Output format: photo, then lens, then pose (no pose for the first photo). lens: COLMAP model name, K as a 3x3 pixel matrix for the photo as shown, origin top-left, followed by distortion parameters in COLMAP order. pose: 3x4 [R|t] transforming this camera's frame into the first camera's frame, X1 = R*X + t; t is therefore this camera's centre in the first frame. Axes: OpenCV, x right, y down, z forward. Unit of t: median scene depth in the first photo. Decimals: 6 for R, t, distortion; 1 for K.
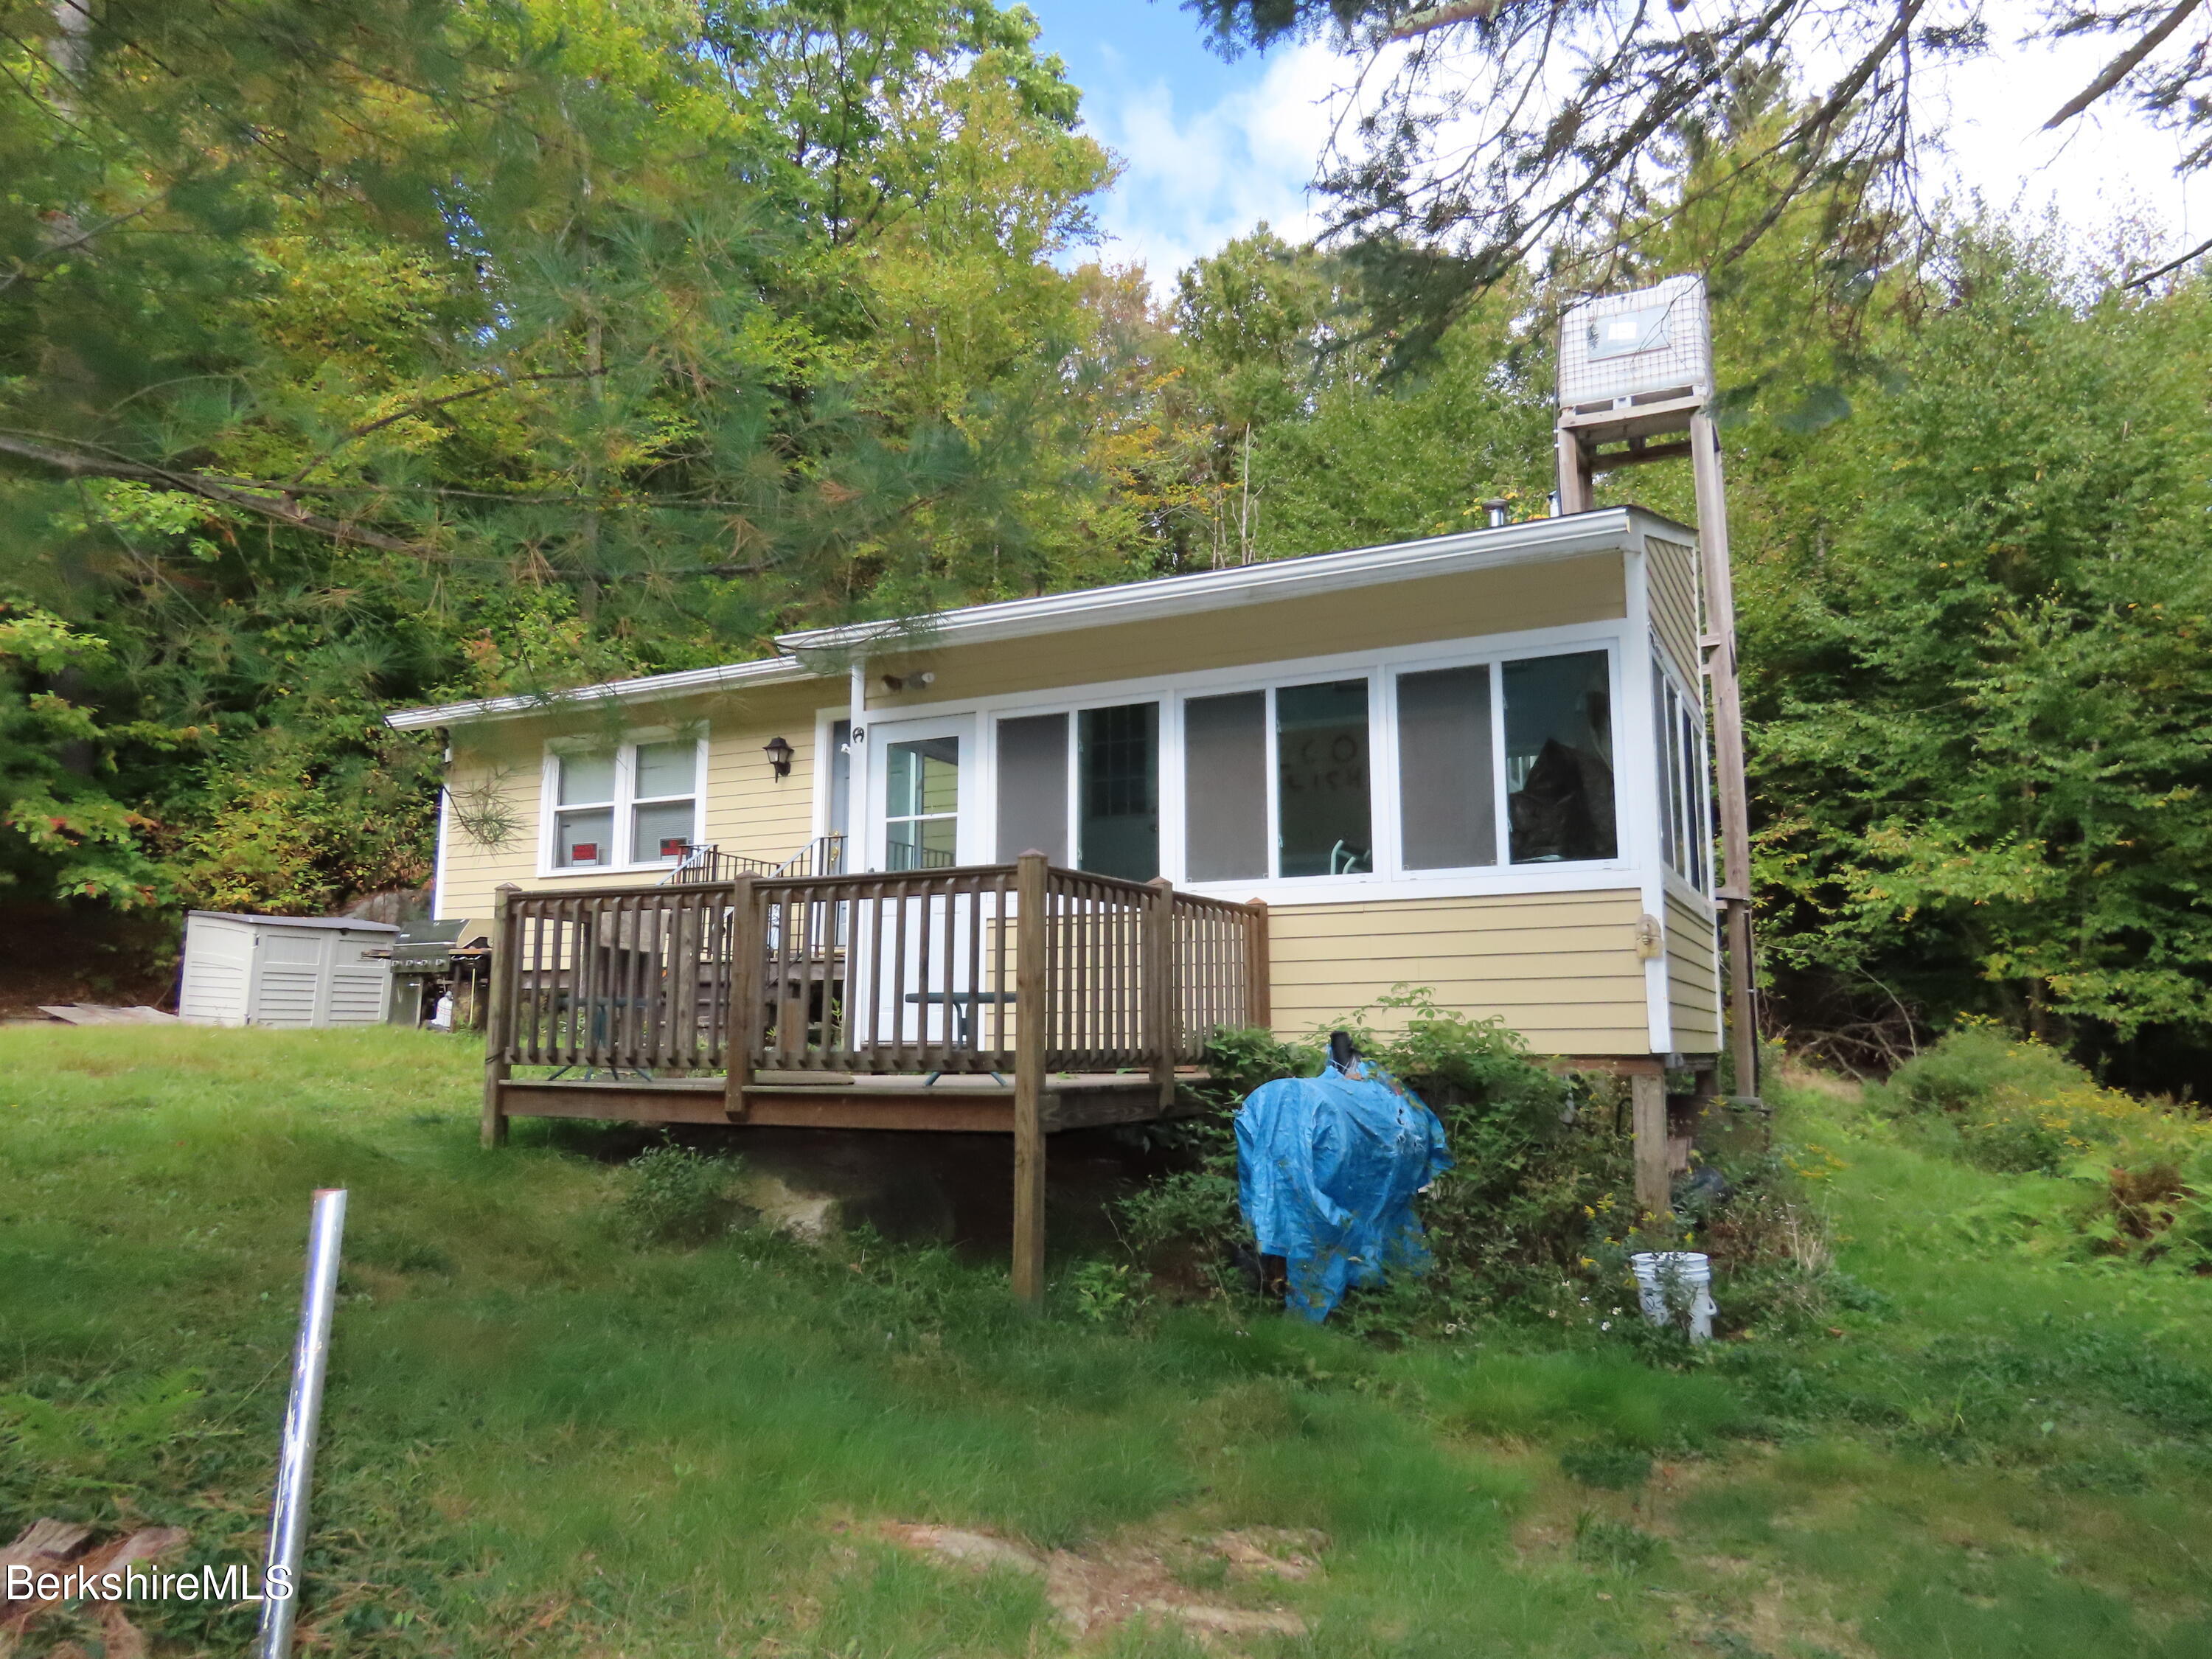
lens RADIAL K [[1531.2, 0, 1106.0], [0, 1531.2, 829.5], [0, 0, 1]] dist [-0.008853, -0.002578]
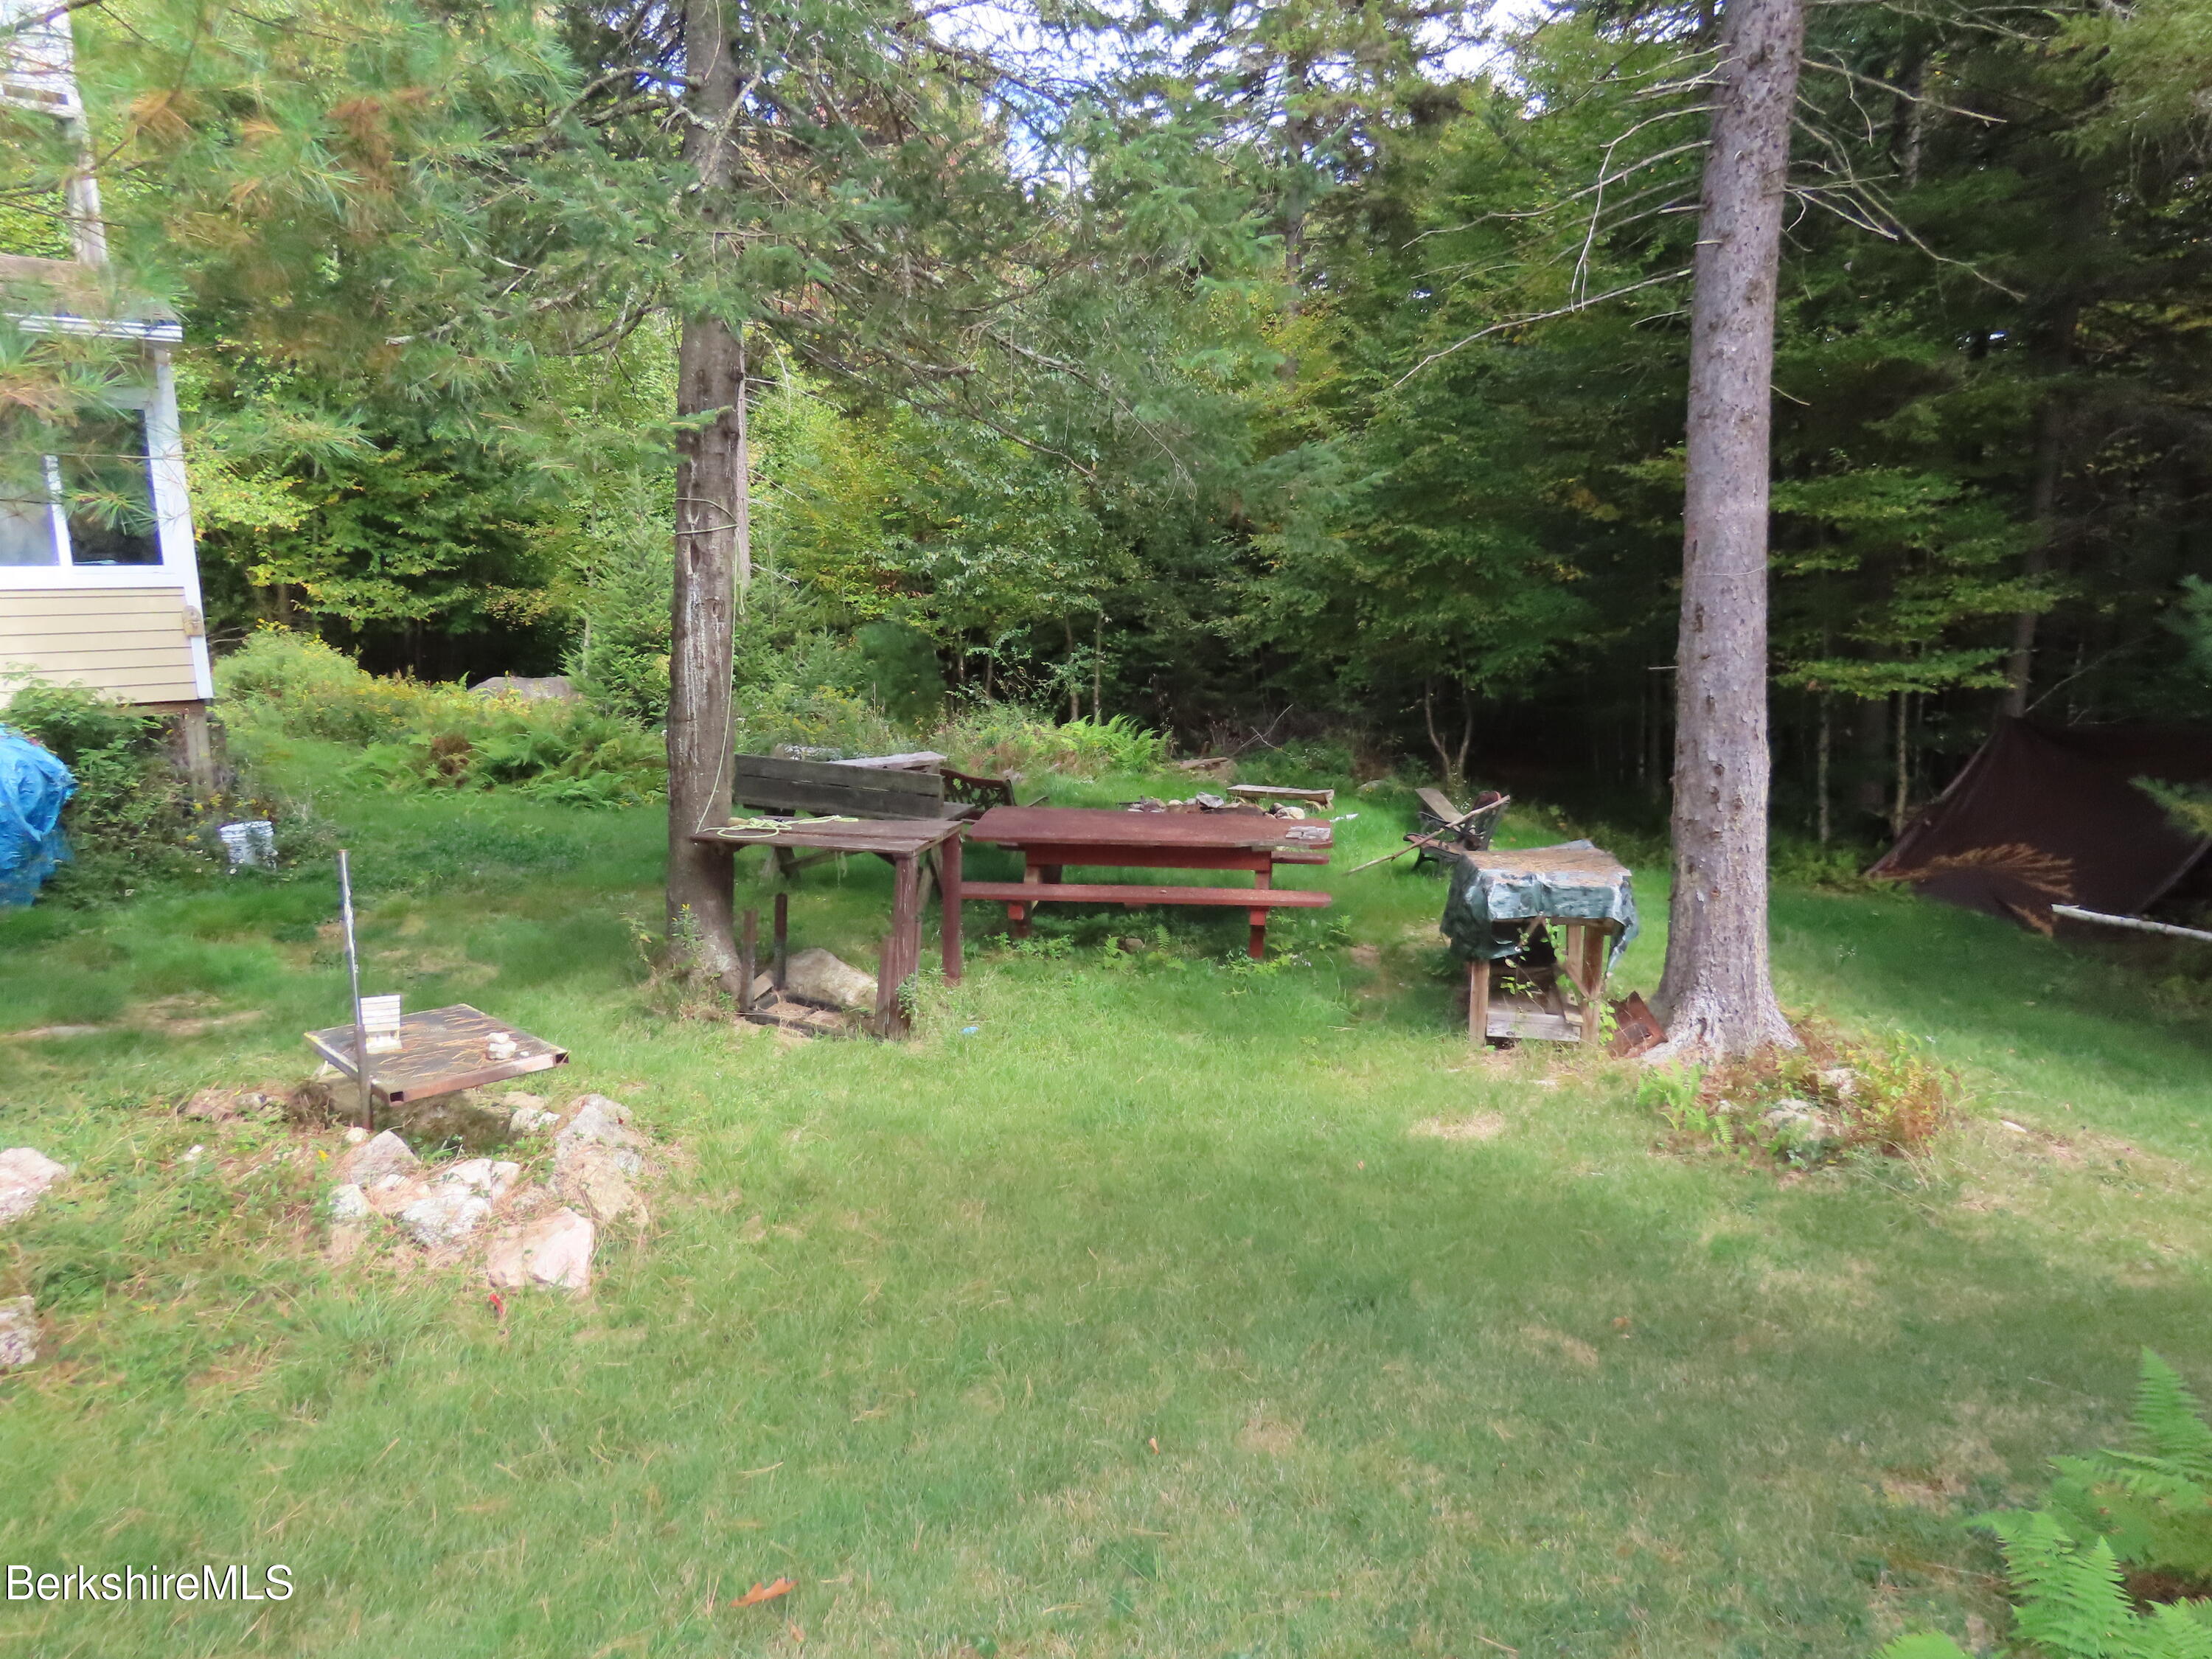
lens RADIAL K [[1412.6, 0, 1105.6], [0, 1412.6, 779.5], [0, 0, 1]] dist [-0.036734, -0.000221]
pose [[0.424365, -0.133111, 0.895654, -0.285923], [-0.113602, 0.973494, 0.198505, -0.085296], [-0.898337, -0.185987, 0.397995, -0.209438]]
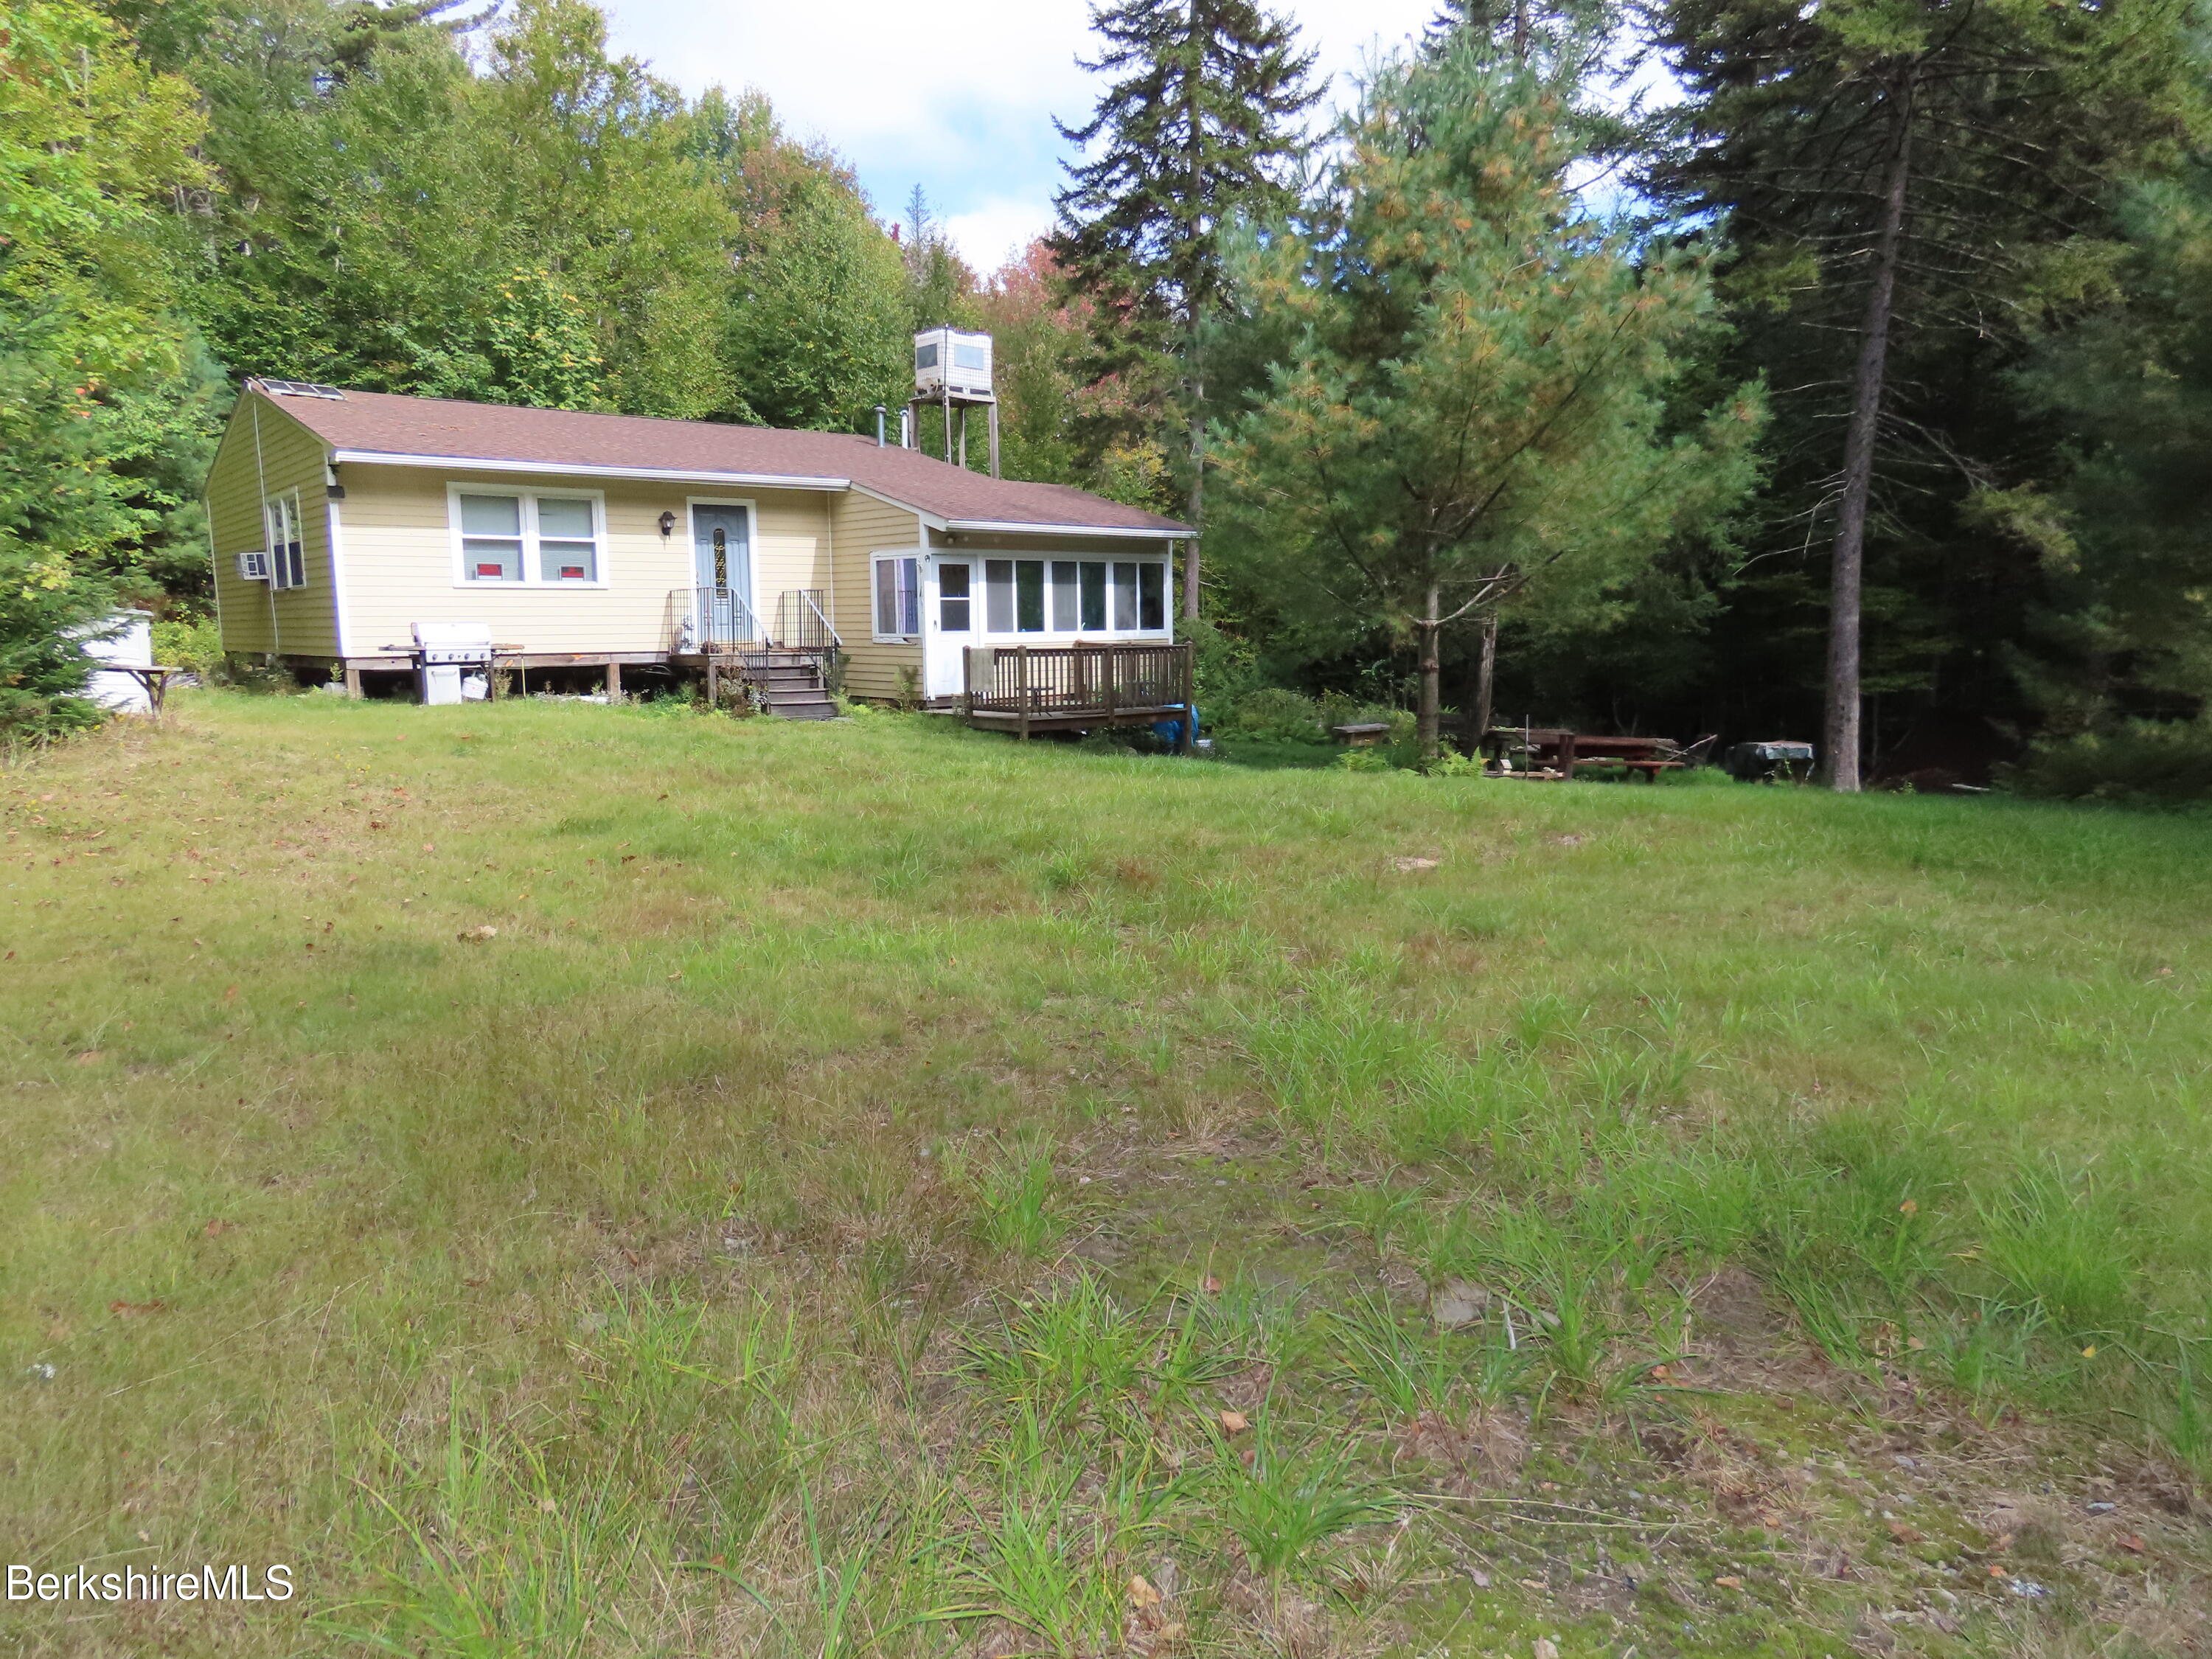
lens RADIAL K [[1391.8, 0, 1106.0], [0, 1391.8, 829.5], [0, 0, 1]] dist [-0.018409, 0.001884]
pose [[0.370380, -0.146008, 0.917333, -1.445857], [-0.124607, 0.970833, 0.204835, -0.091935], [-0.920485, -0.190172, 0.341383, -0.001336]]
